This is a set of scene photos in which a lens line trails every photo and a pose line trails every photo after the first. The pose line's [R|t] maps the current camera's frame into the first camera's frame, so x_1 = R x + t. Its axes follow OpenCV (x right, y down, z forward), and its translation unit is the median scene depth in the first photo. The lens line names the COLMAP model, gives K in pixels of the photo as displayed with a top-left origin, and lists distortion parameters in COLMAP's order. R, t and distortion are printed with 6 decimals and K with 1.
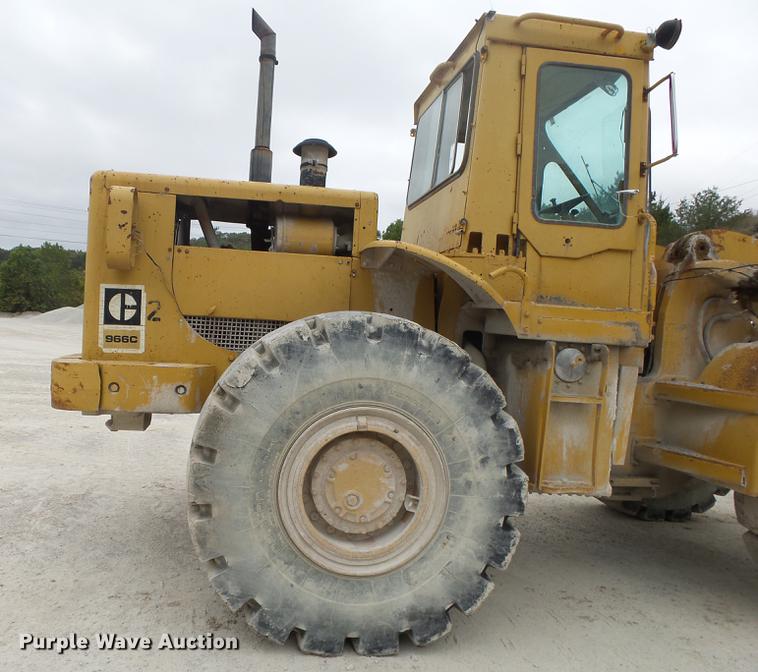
lens RADIAL K [[642.4, 0, 304.5], [0, 642.4, 337.4], [0, 0, 1]] dist [-0.012230, -0.003148]
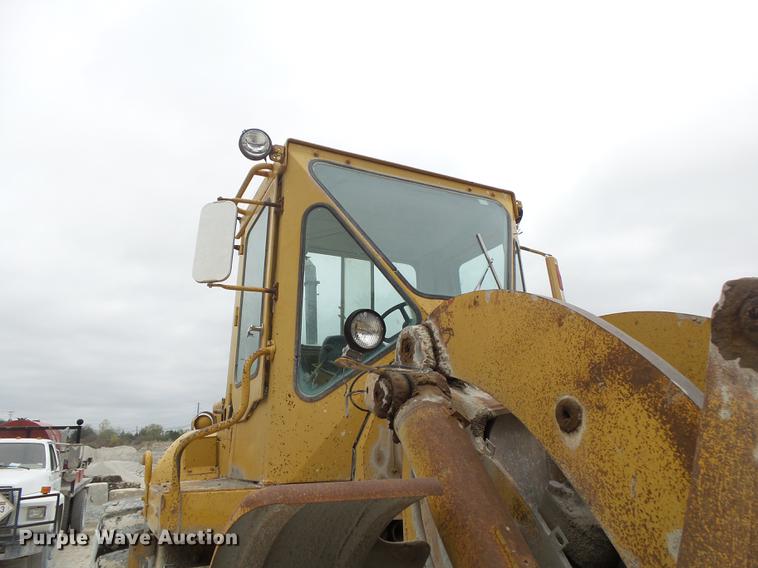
lens RADIAL K [[536.9, 0, 387.7], [0, 536.9, 294.3], [0, 0, 1]] dist [-0.025459, 0.004579]
pose [[0.356615, -0.331145, -0.873595, 1.185199], [0.048663, 0.940390, -0.336599, -0.032210], [0.932983, 0.077524, 0.351472, 0.929715]]
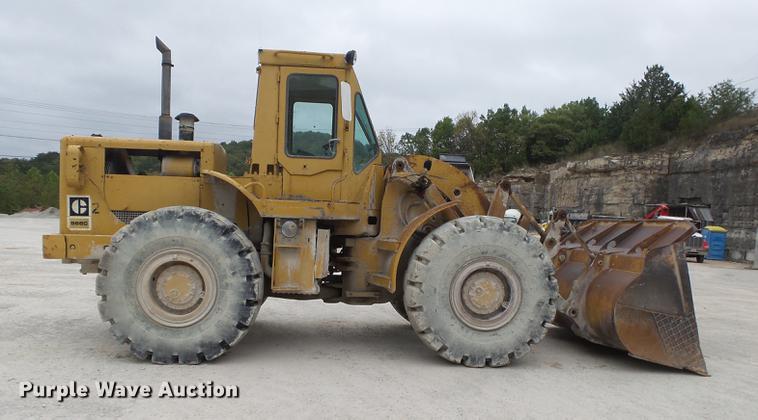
lens RADIAL K [[635.0, 0, 375.9], [0, 635.0, 248.1], [0, 0, 1]] dist [-0.004187, -0.019222]
pose [[0.999599, -0.026068, -0.011020, 0.645028], [0.026351, 0.999305, 0.026377, 0.051801], [0.010325, -0.026657, 0.999591, -0.931298]]
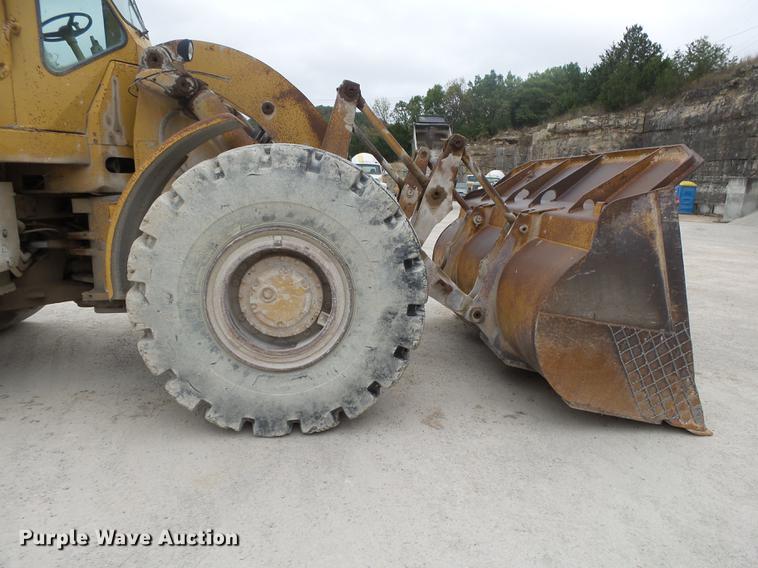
lens RADIAL K [[536.9, 0, 387.7], [0, 536.9, 294.3], [0, 0, 1]] dist [-0.025459, 0.004579]
pose [[0.998493, -0.050014, -0.022581, 1.121260], [0.053276, 0.982143, 0.180434, 0.099639], [0.013154, -0.181366, 0.983328, 0.148257]]
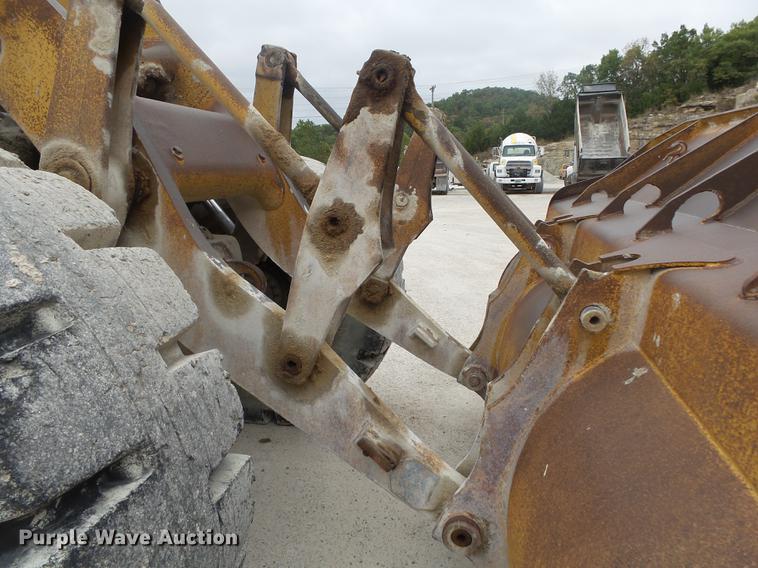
lens RADIAL K [[531.0, 0, 379.0], [0, 531.0, 284.0], [0, 0, 1]] dist [0.004267, -0.023485]
pose [[0.938851, -0.030002, -0.343015, 1.351724], [0.092317, 0.981657, 0.166815, 0.084996], [0.331718, -0.188280, 0.924399, 0.827794]]
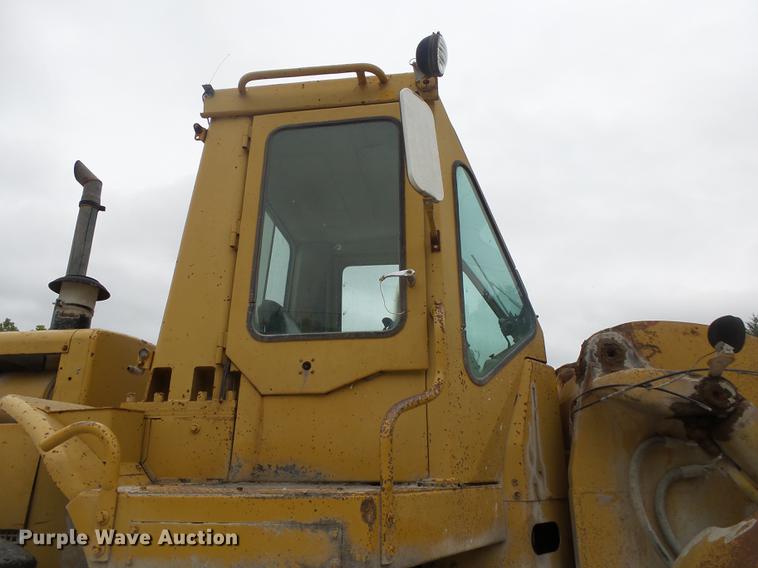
lens RADIAL K [[546.3, 0, 380.1], [0, 546.3, 266.7], [0, 0, 1]] dist [0.000791, -0.004131]
pose [[0.972083, -0.138654, -0.189290, 0.592178], [0.058026, 0.923723, -0.378640, -0.038228], [0.227351, 0.357086, 0.905981, 0.519846]]
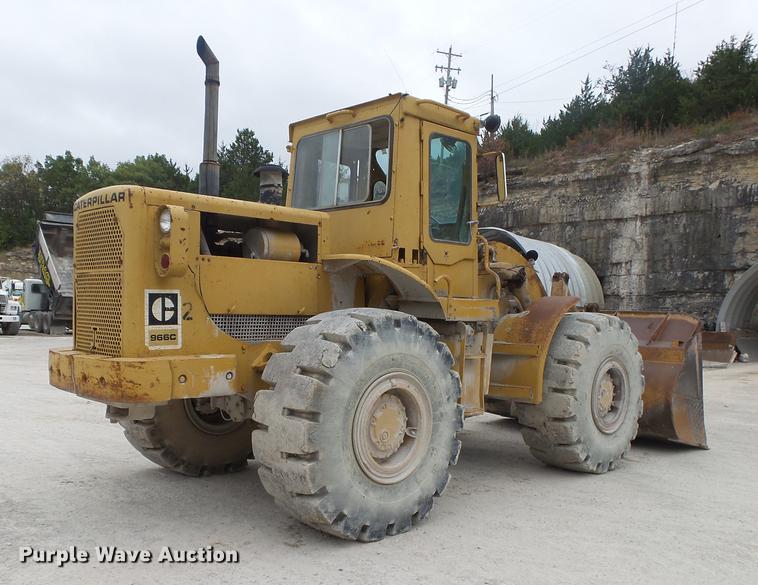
lens RADIAL K [[728.5, 0, 378.0], [0, 728.5, 341.9], [0, 0, 1]] dist [-0.013159, -0.009084]
pose [[0.780966, -0.069766, 0.620664, -0.807087], [0.032668, 0.996944, 0.070956, -0.070140], [-0.623718, -0.035139, 0.780859, -0.255477]]
